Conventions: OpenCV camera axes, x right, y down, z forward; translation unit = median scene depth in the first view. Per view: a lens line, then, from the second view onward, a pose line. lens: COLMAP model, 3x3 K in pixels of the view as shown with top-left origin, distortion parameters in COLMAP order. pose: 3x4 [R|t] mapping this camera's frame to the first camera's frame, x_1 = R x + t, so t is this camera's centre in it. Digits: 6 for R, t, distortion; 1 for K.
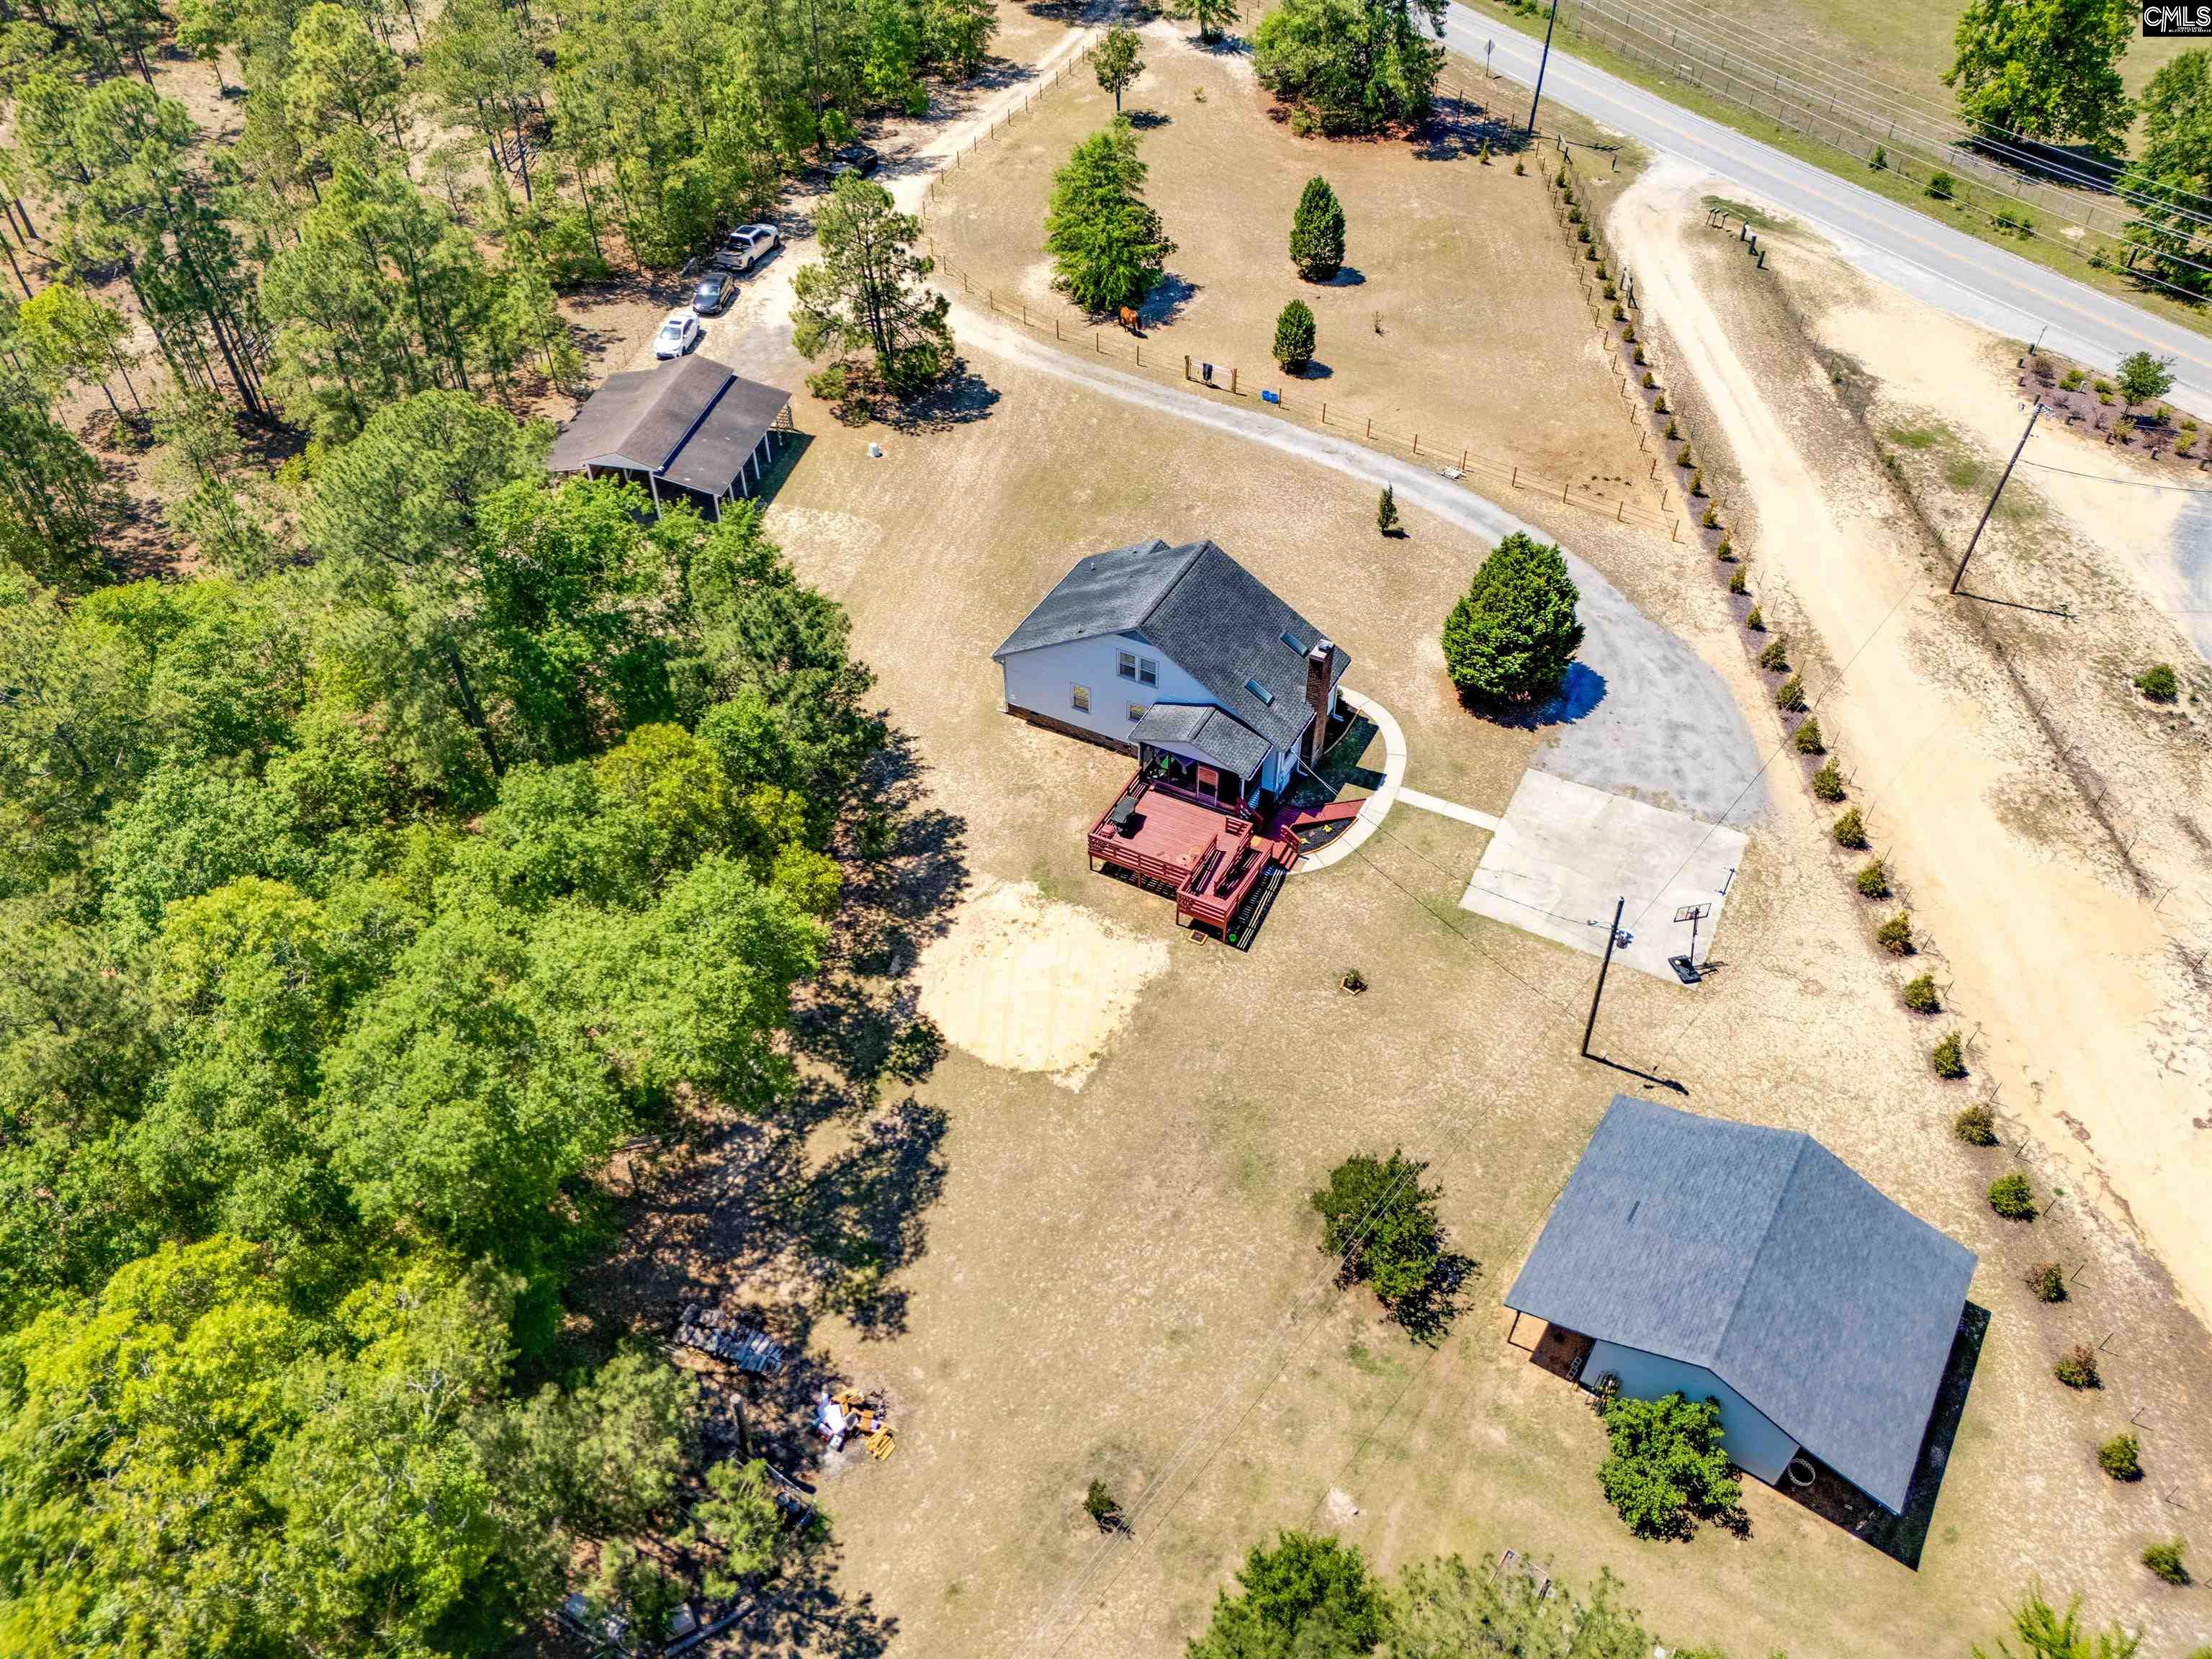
lens RADIAL K [[1623.4, 0, 1106.0], [0, 1623.4, 829.5], [0, 0, 1]] dist [0.116173, -0.155164]
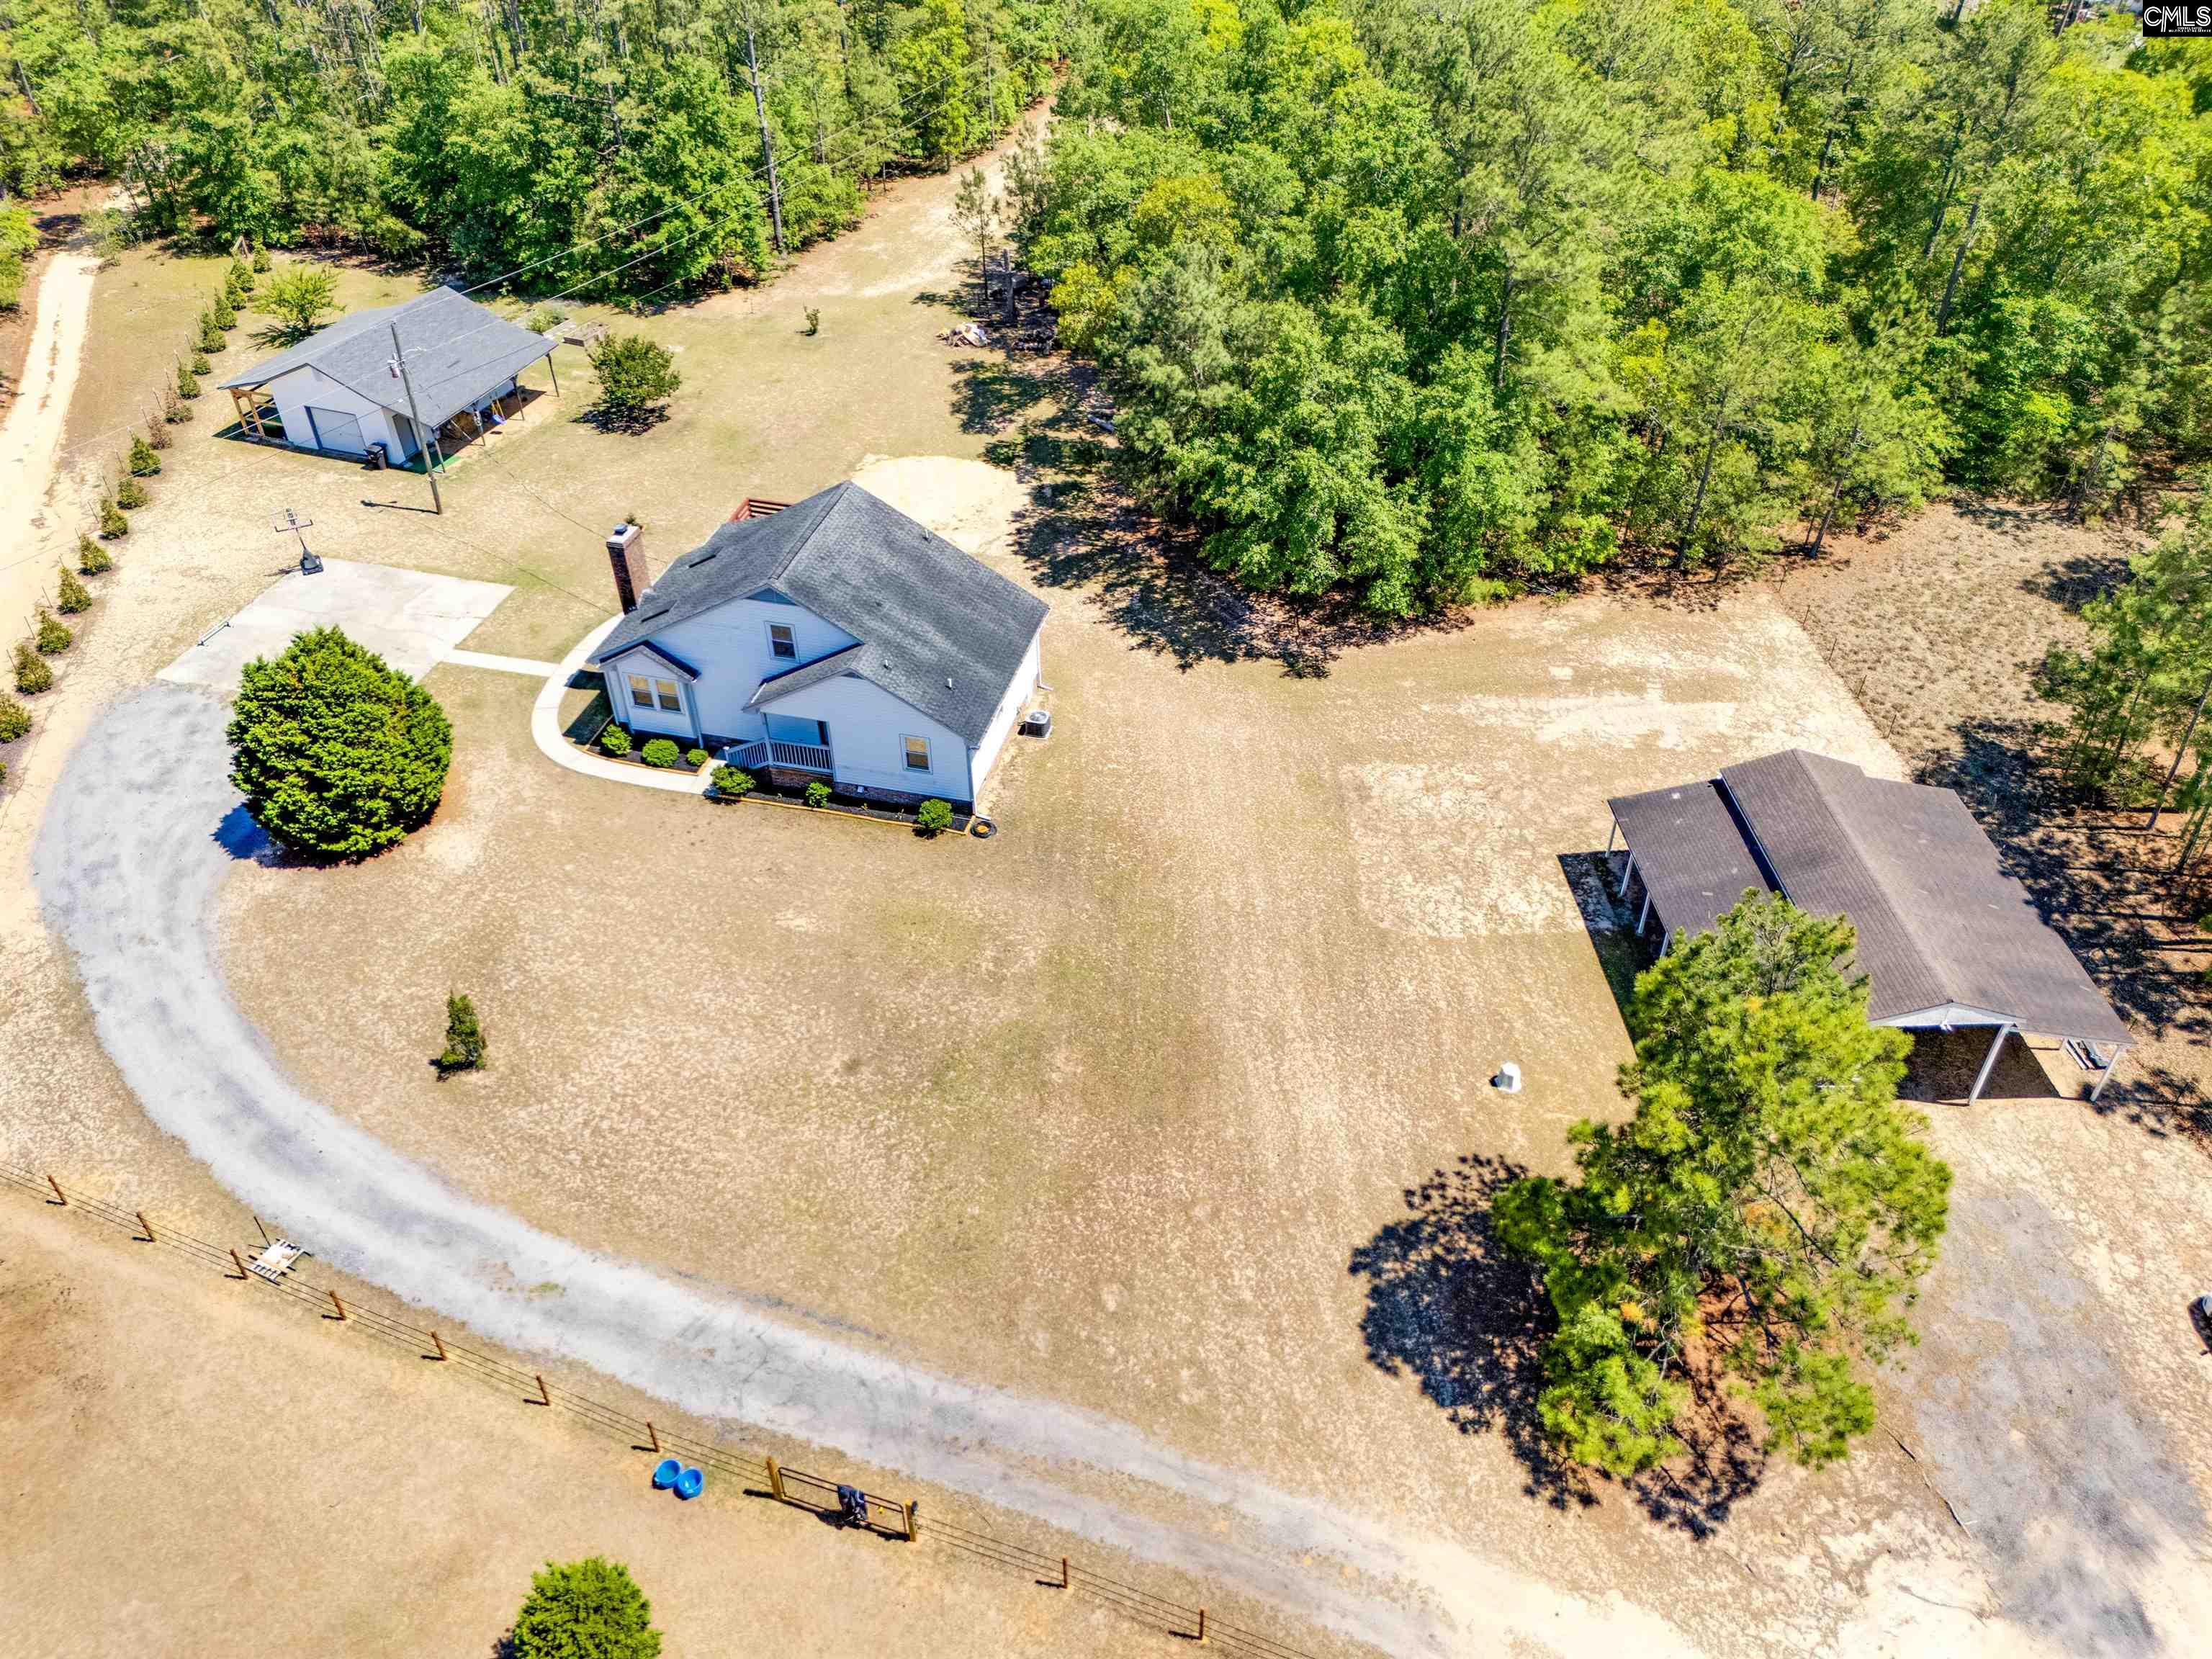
lens RADIAL K [[1624.4, 0, 1096.8], [0, 1624.4, 831.3], [0, 0, 1]] dist [0.066266, -0.066016]
pose [[-0.971215, 0.149389, -0.185537, 0.080047], [-0.164583, 0.142240, 0.976053, -0.958527], [0.172202, 0.978494, -0.113559, 1.312975]]
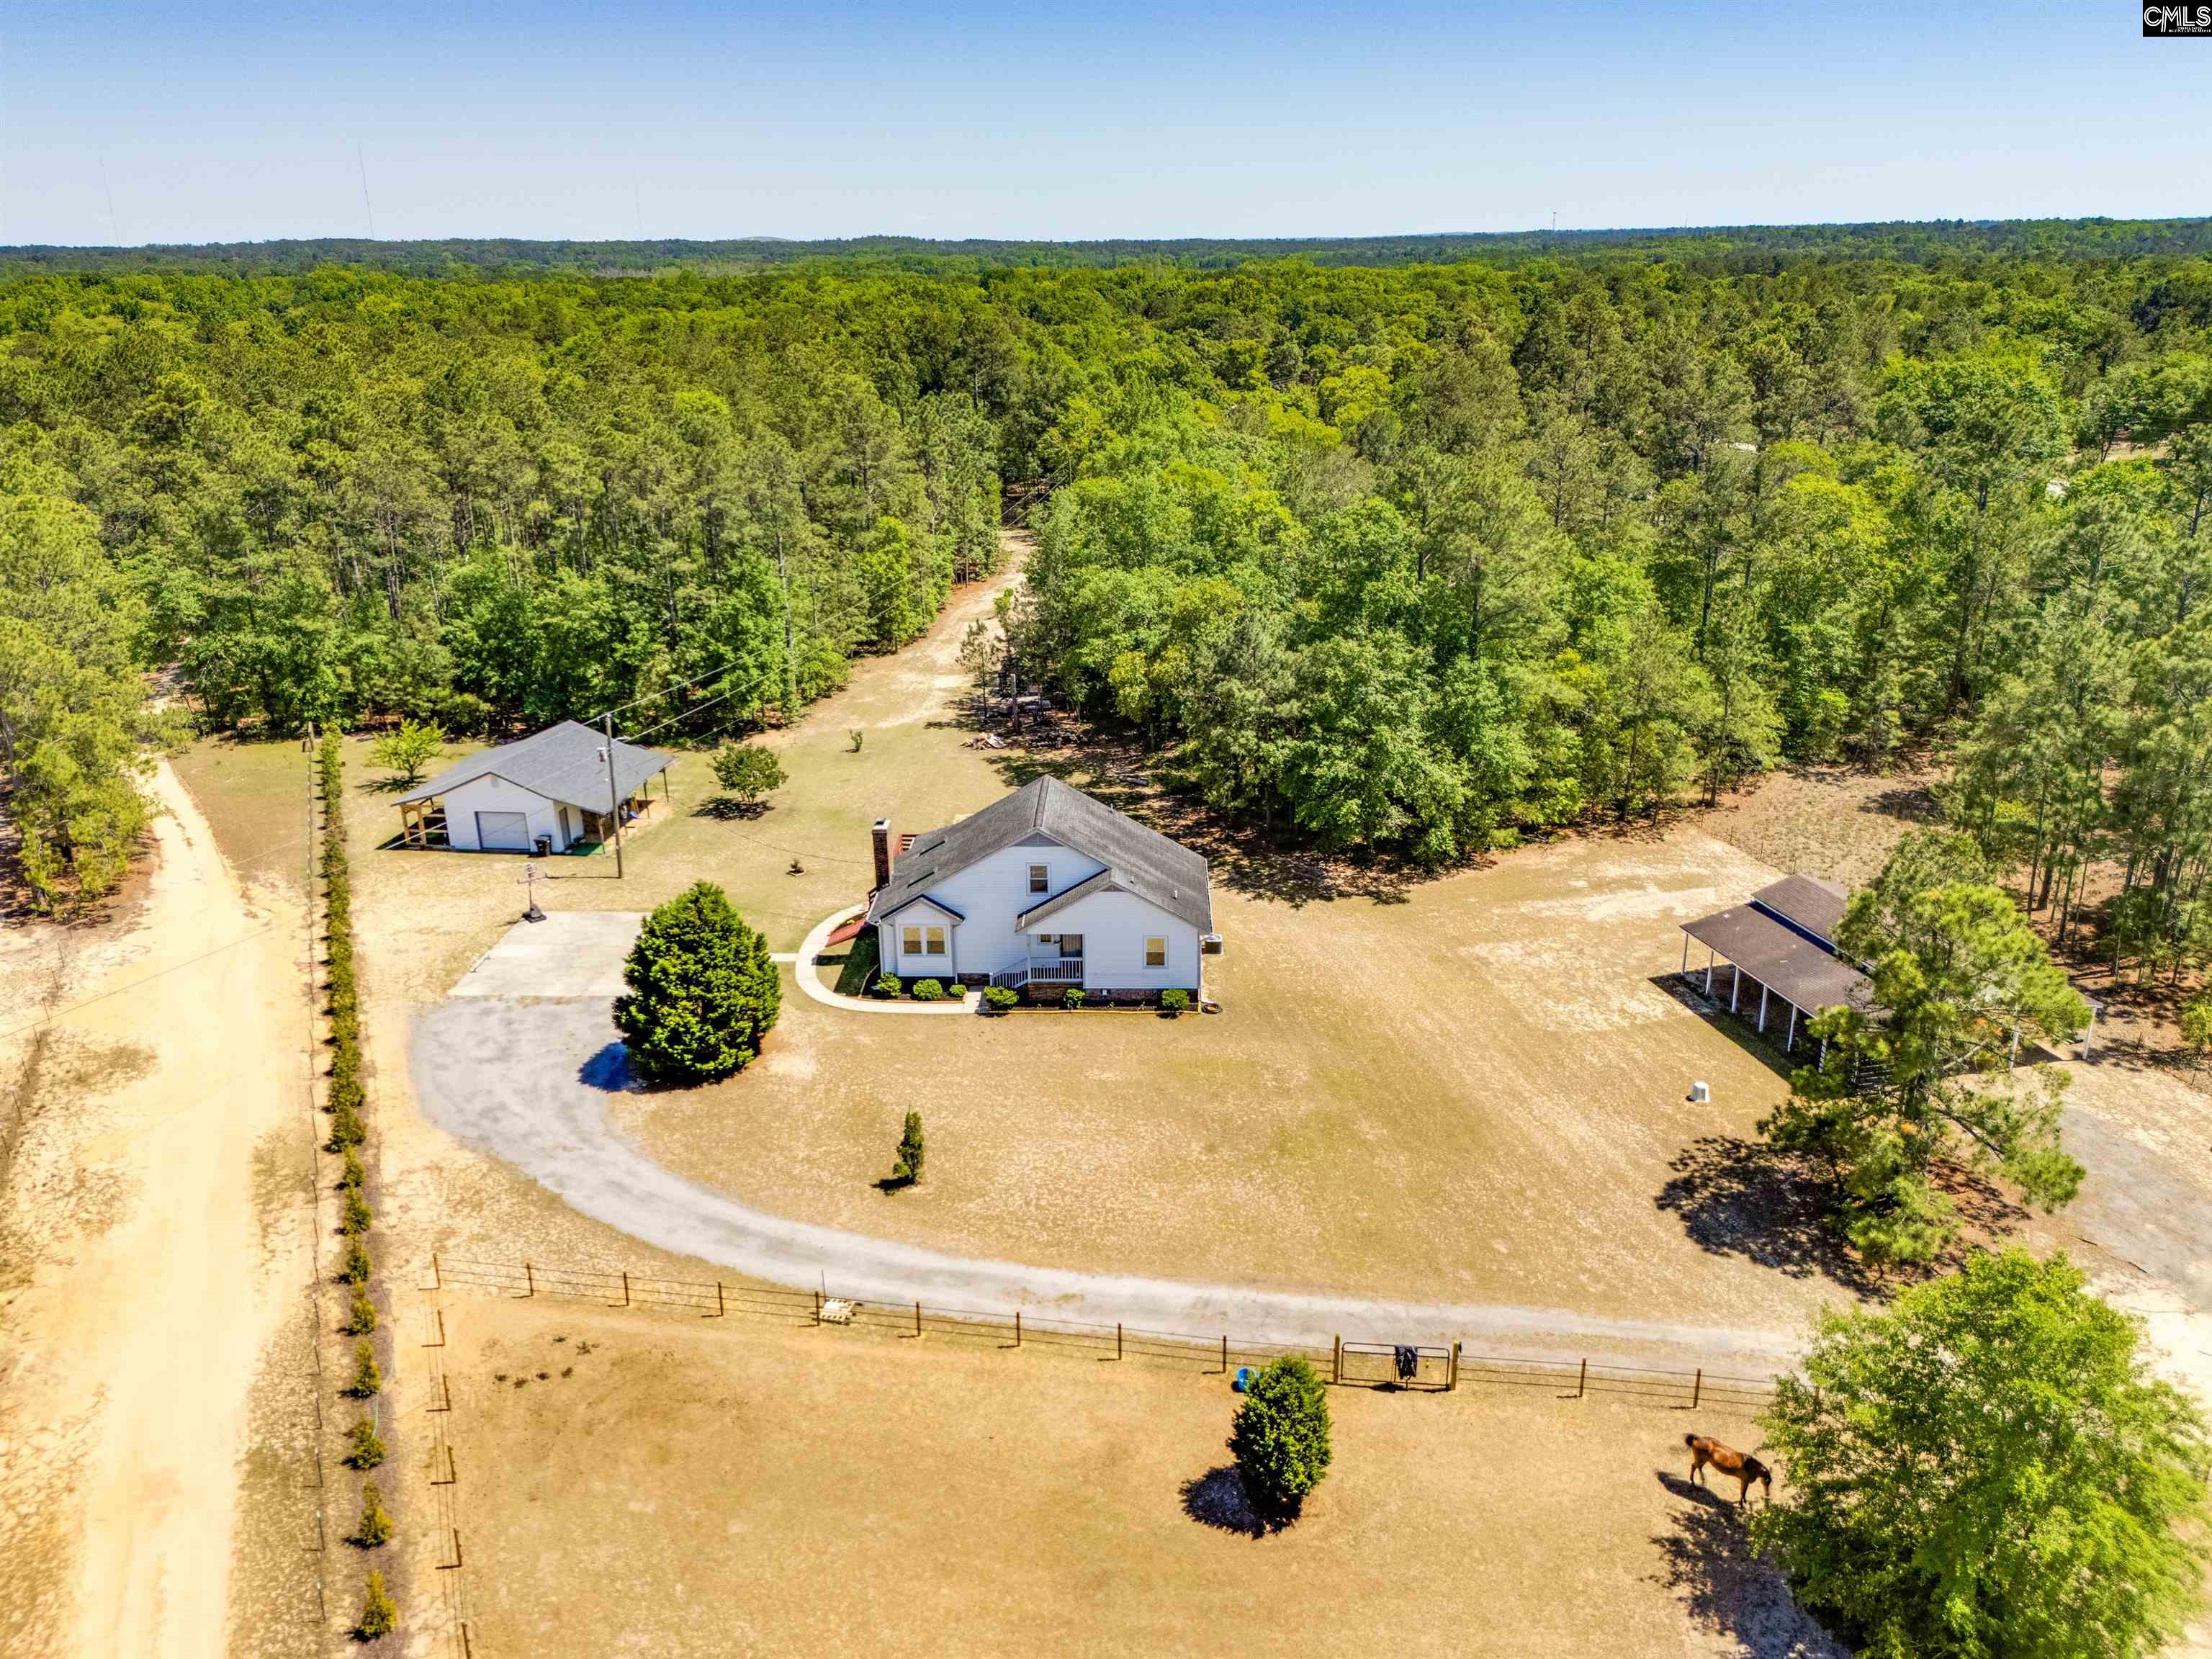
lens RADIAL K [[1623.4, 0, 1106.0], [0, 1623.4, 829.5], [0, 0, 1]] dist [0.116173, -0.155164]
pose [[-0.896417, 0.152783, -0.416046, 0.446925], [-0.301178, 0.478691, 0.824710, -1.027676], [0.325159, 0.864588, -0.383091, 1.479188]]
